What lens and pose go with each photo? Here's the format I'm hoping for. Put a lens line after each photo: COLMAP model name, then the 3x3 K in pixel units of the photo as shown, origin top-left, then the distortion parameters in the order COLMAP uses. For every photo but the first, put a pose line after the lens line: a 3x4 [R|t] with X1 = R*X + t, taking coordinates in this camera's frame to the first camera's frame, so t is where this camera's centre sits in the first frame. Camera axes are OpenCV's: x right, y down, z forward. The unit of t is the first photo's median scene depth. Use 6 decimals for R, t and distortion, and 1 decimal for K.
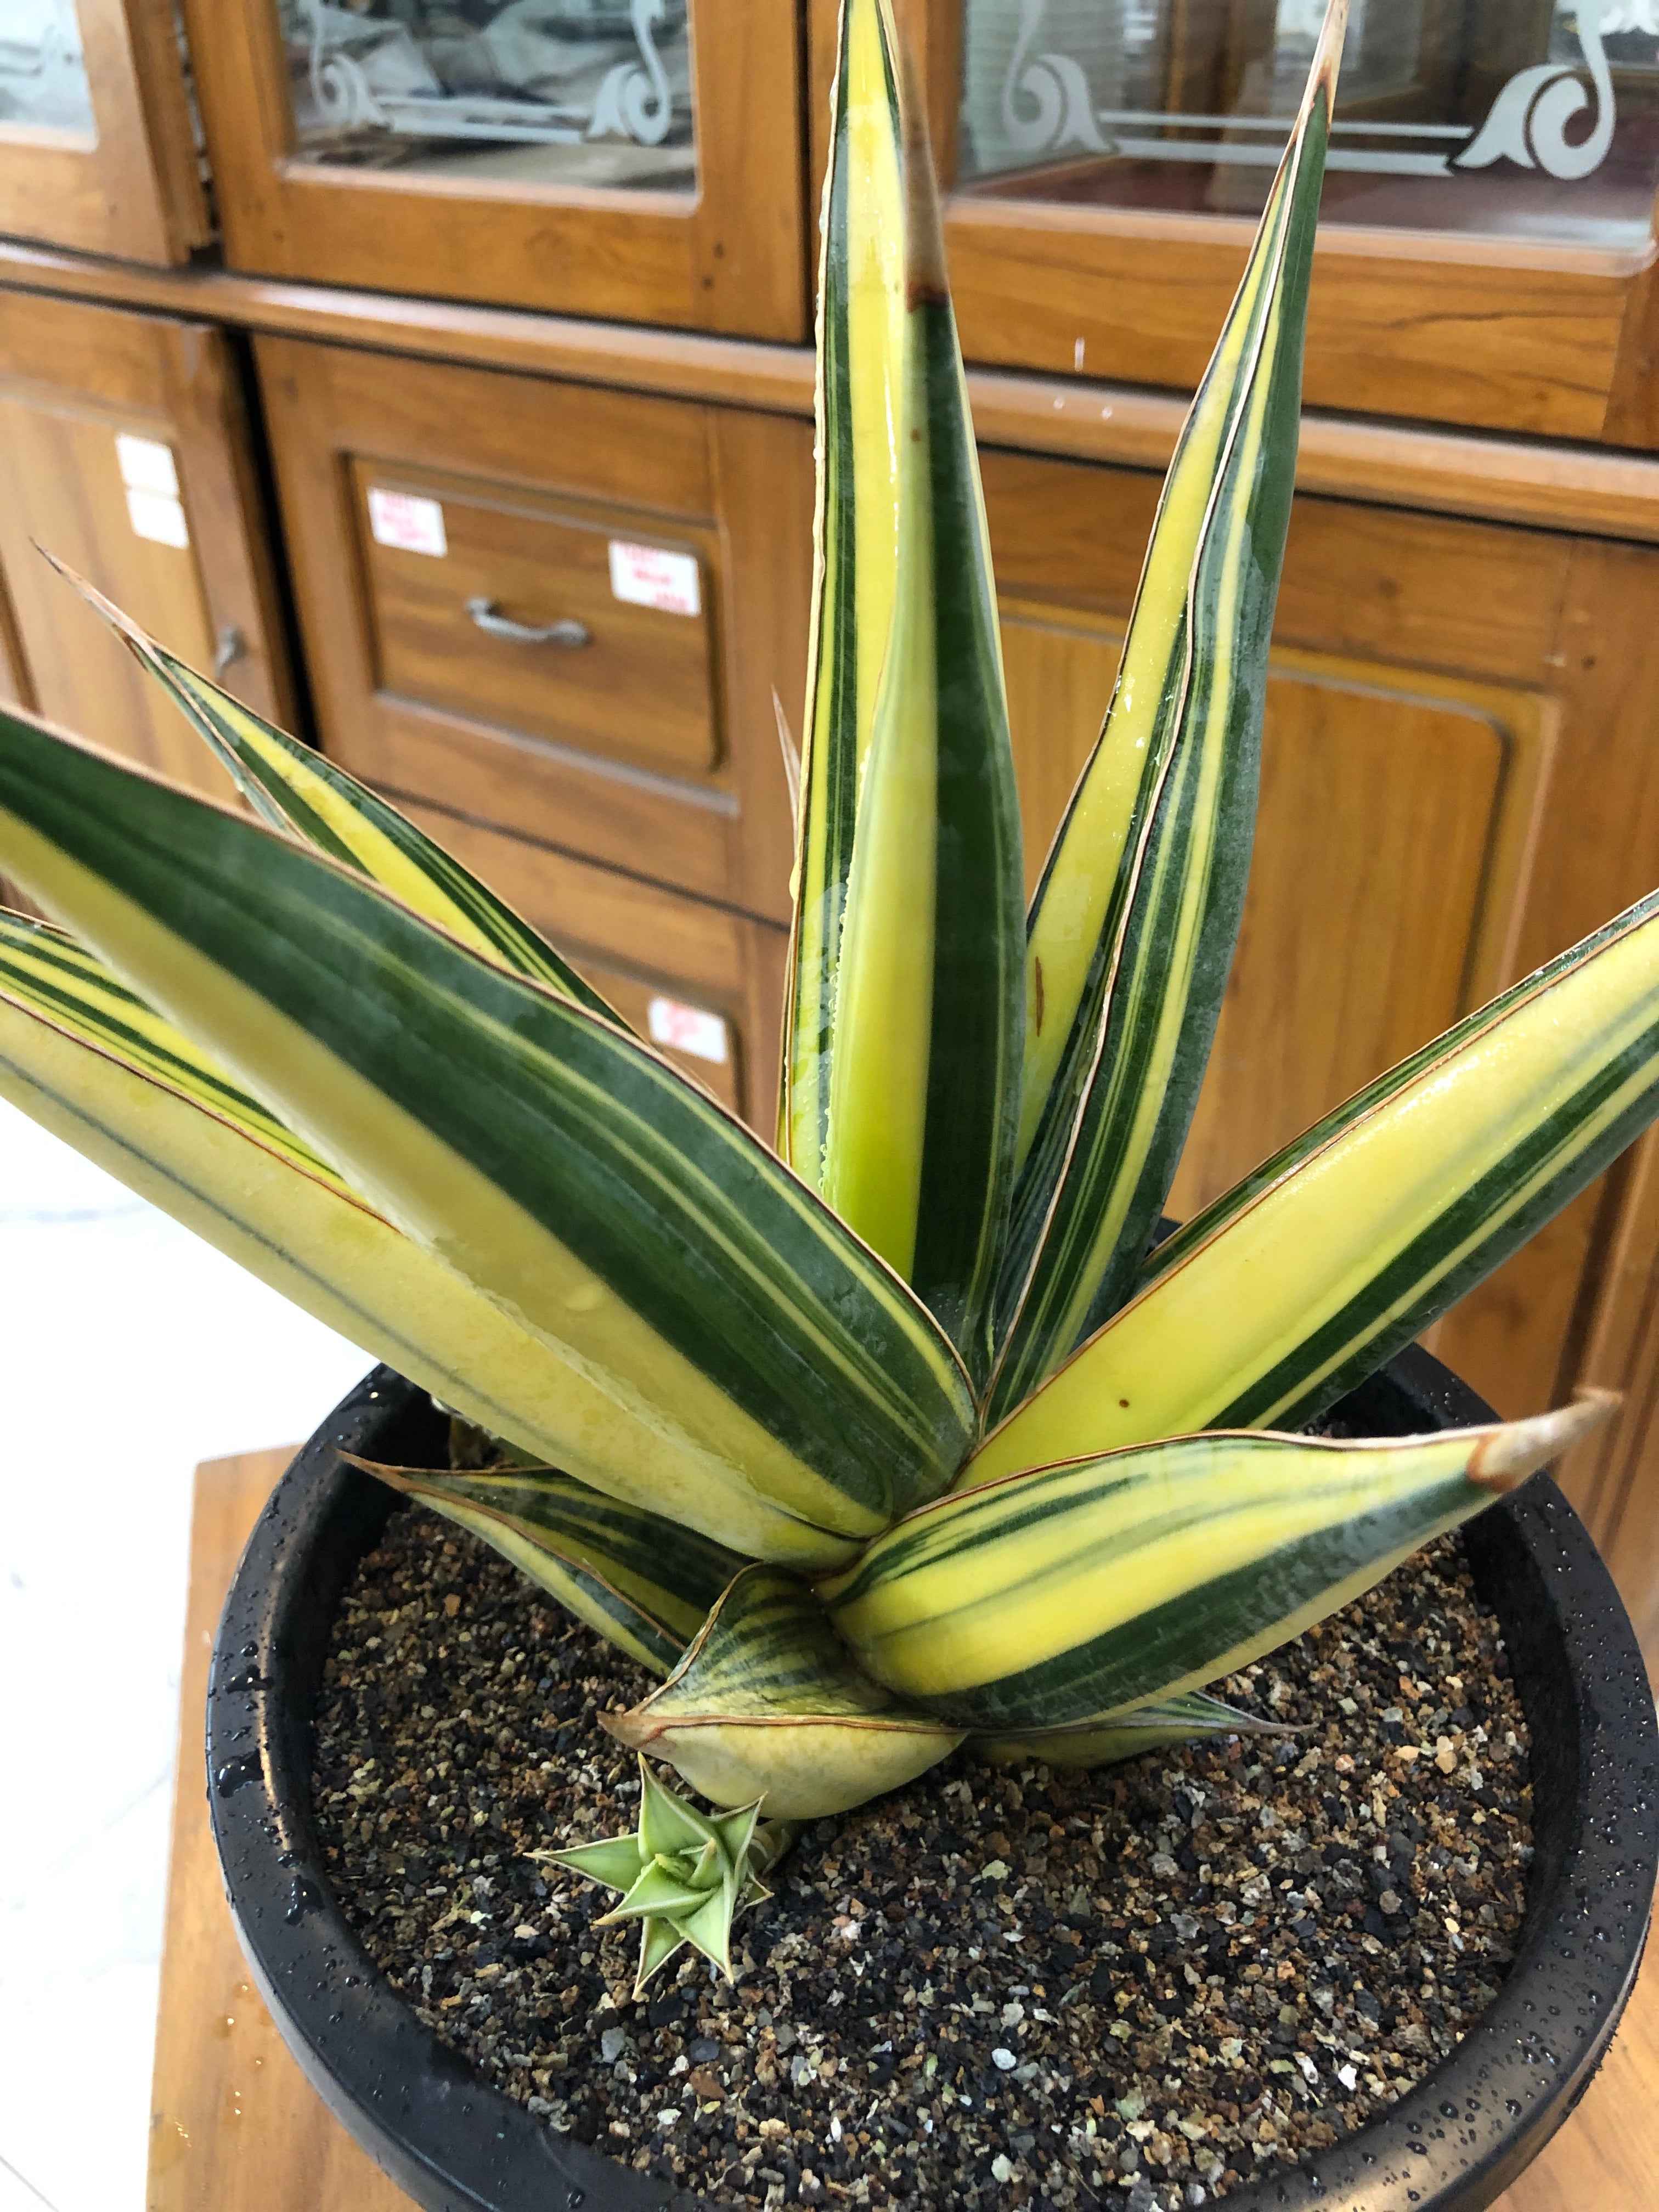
lens RADIAL K [[1880.1, 0, 841.8], [0, 1880.1, 1087.5], [0, 0, 1]] dist [-0.057667, 0.126440]
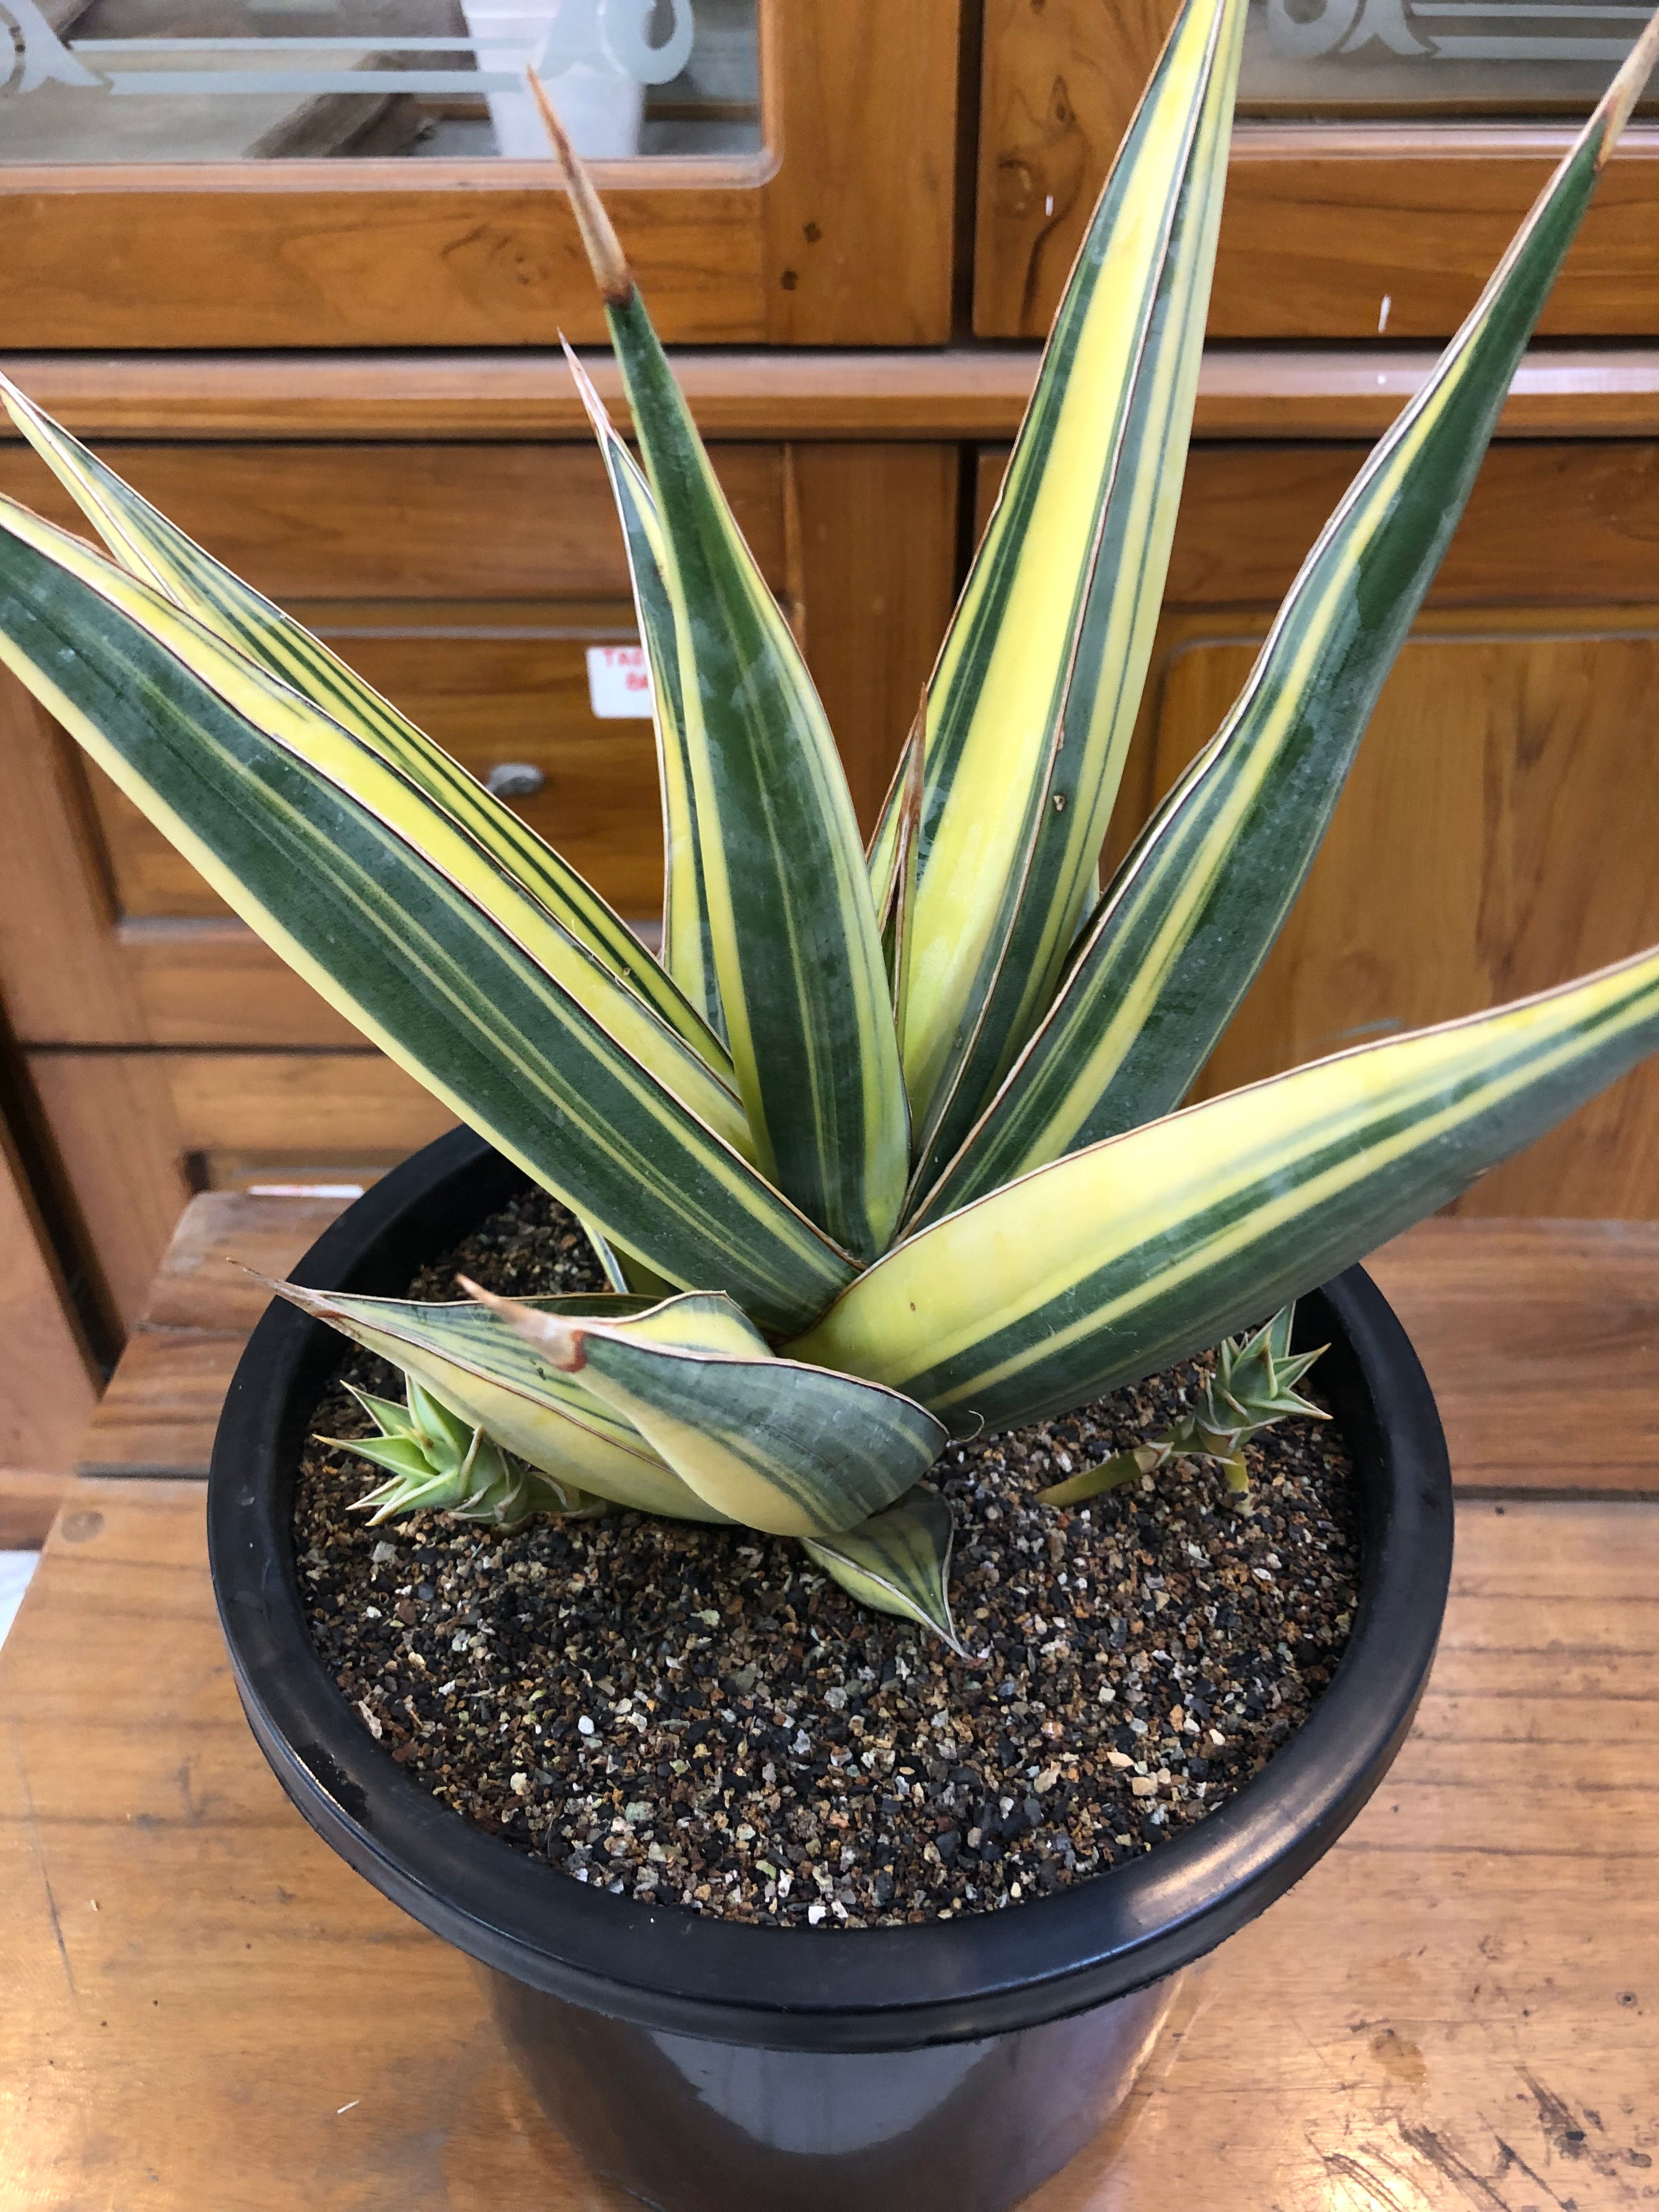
lens RADIAL K [[1835.6, 0, 840.5], [0, 1835.6, 1110.5], [0, 0, 1]] dist [0.096853, -0.367224]
pose [[0.778213, 0.399837, -0.484267, 0.615279], [-0.343419, 0.916561, 0.204890, -0.152941], [0.525783, 0.006859, 0.850591, 0.044403]]
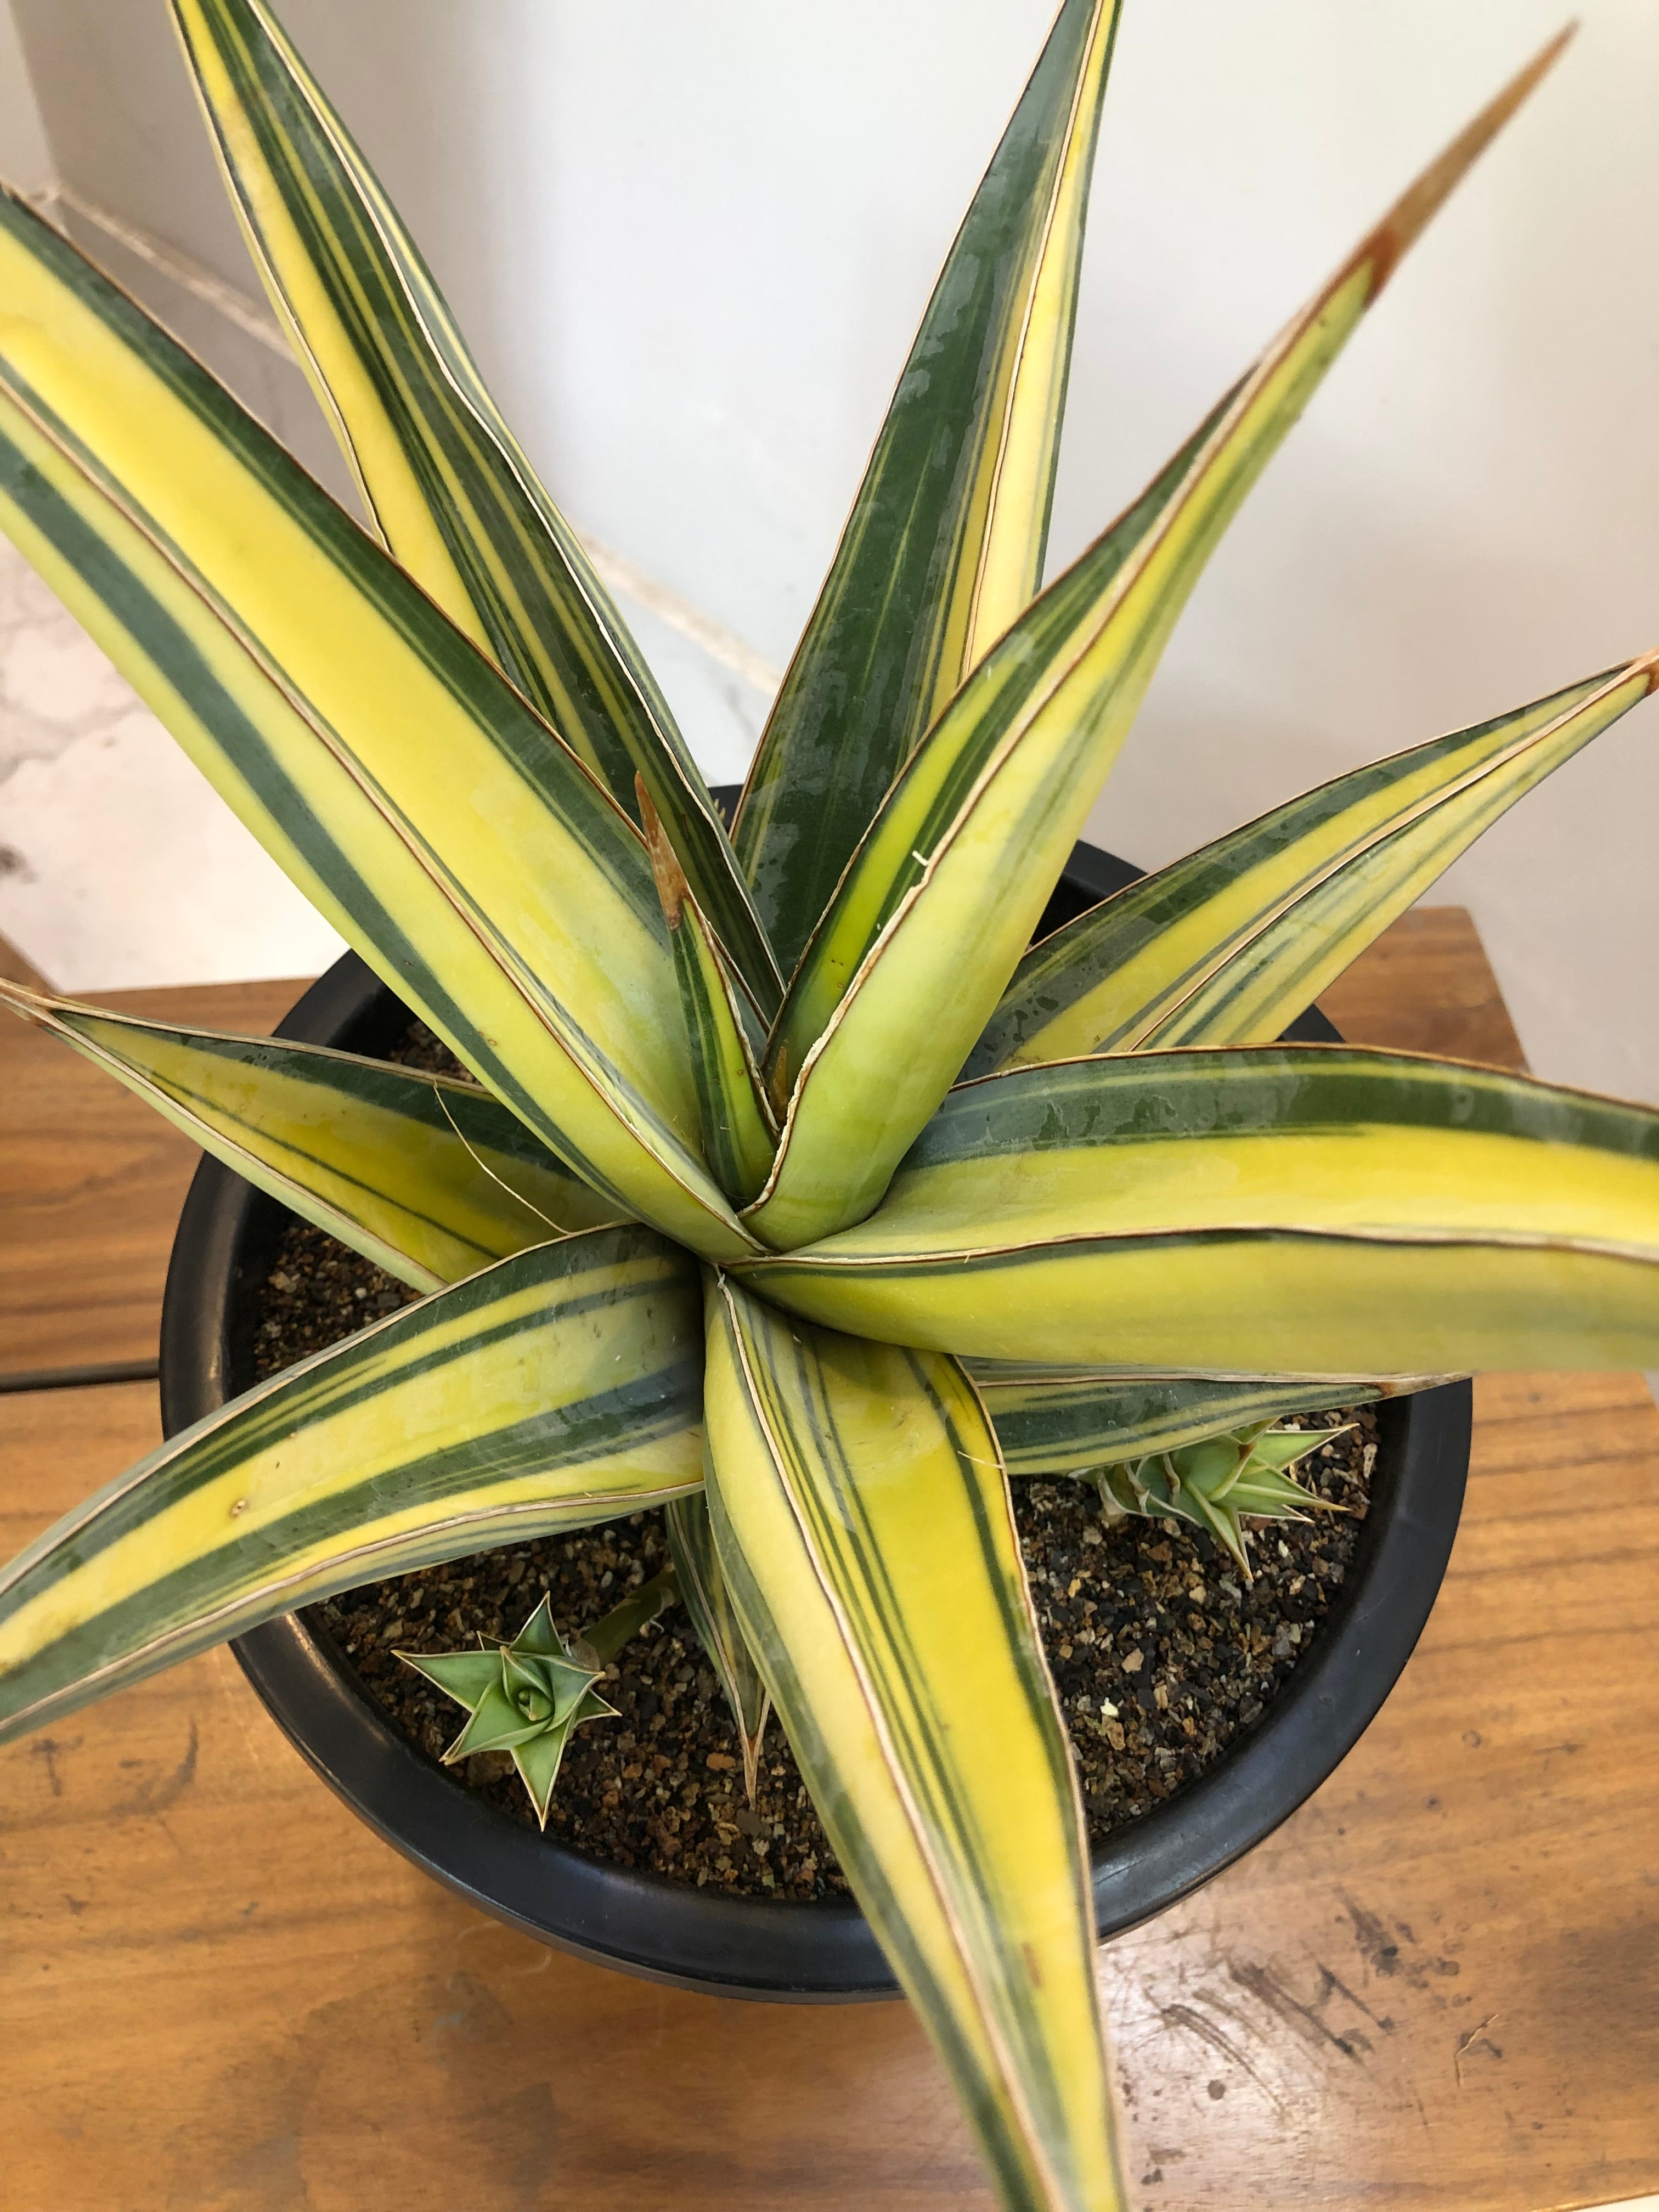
lens RADIAL K [[1850.4, 0, 836.7], [0, 1850.4, 1079.4], [0, 0, 1]] dist [0.010893, 0.002656]
pose [[0.102420, -0.839306, 0.533924, -0.499649], [0.478045, 0.512232, 0.713506, -0.636985], [-0.872343, 0.182162, 0.453689, 0.579878]]
